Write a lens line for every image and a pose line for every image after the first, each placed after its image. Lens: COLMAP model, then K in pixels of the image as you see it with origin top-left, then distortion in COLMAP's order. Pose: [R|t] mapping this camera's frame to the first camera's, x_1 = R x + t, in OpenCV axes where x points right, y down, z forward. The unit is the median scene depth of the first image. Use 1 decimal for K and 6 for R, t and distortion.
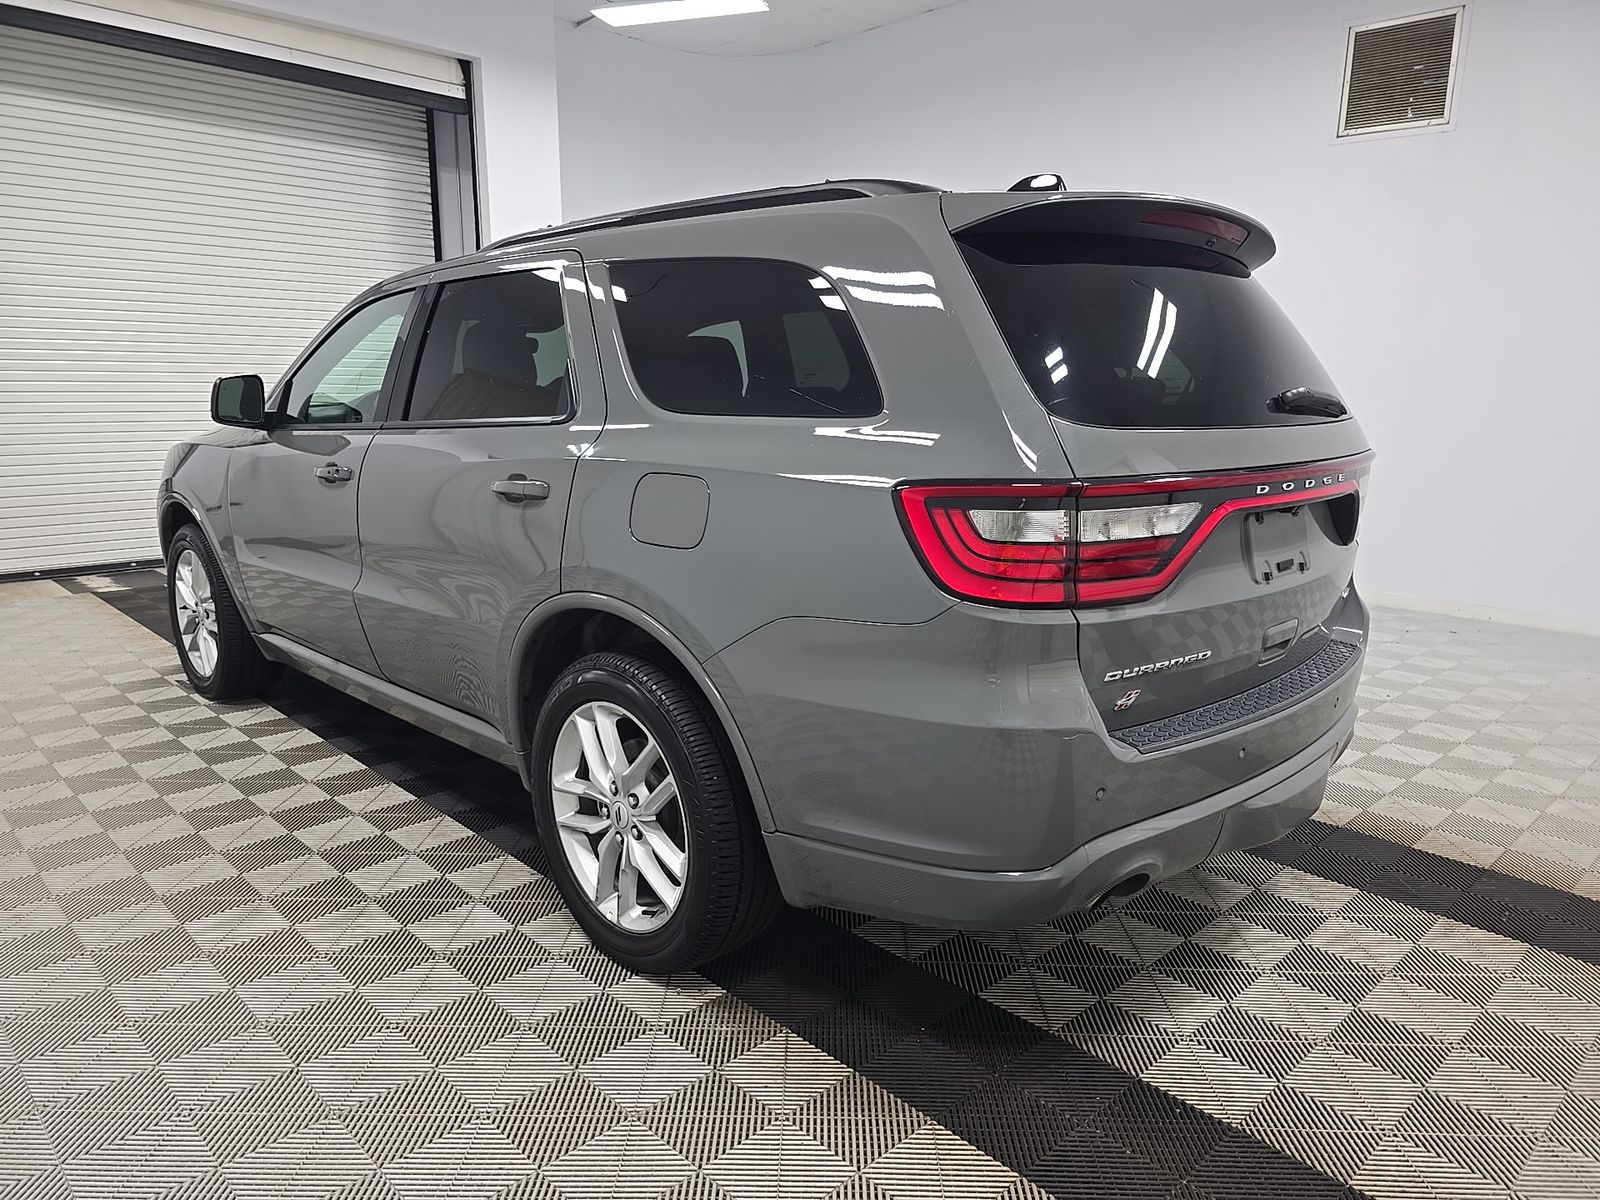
lens RADIAL K [[1074.4, 0, 800.0], [0, 1074.4, 600.0], [0, 0, 1]] dist [0.008609, 0.000941]
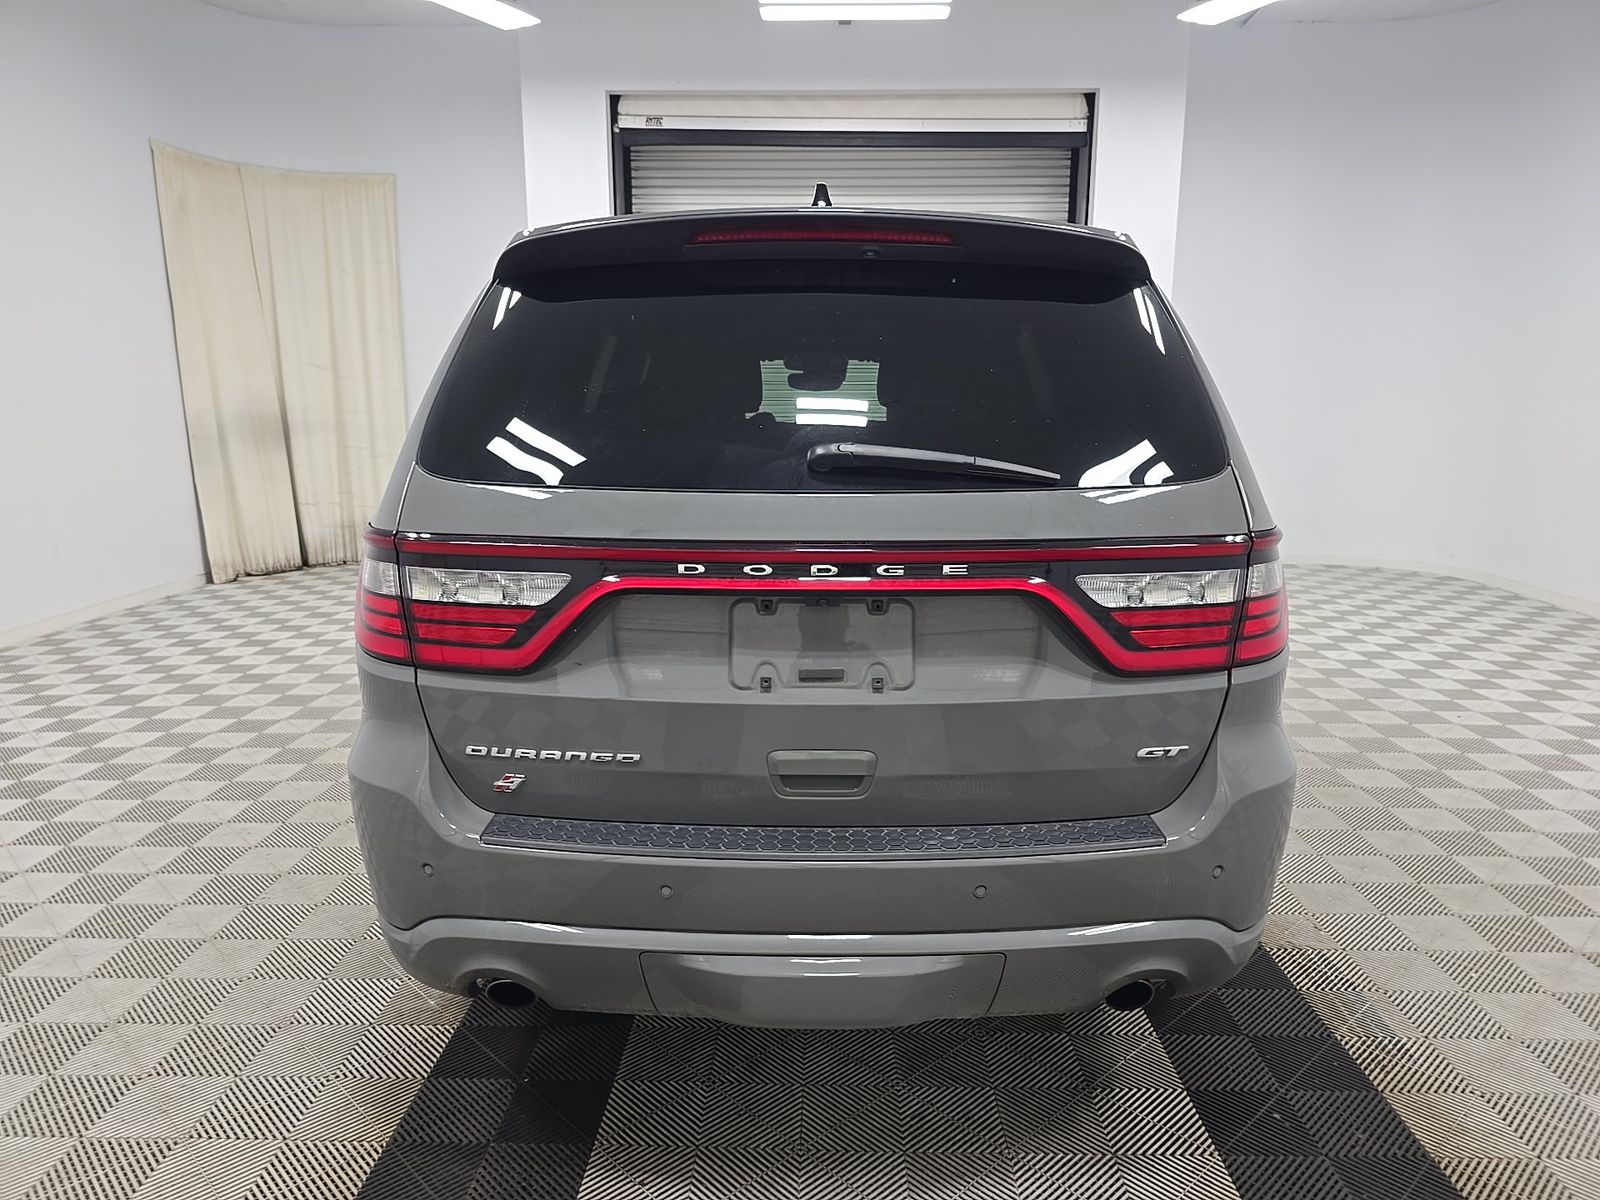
lens RADIAL K [[1074.4, 0, 800.0], [0, 1074.4, 600.0], [0, 0, 1]] dist [0.008609, 0.000941]
pose [[0.702736, 0.119568, -0.701331, 1.054597], [-0.133470, 0.990430, 0.035117, -0.119627], [0.698819, 0.068929, 0.711970, 0.497791]]
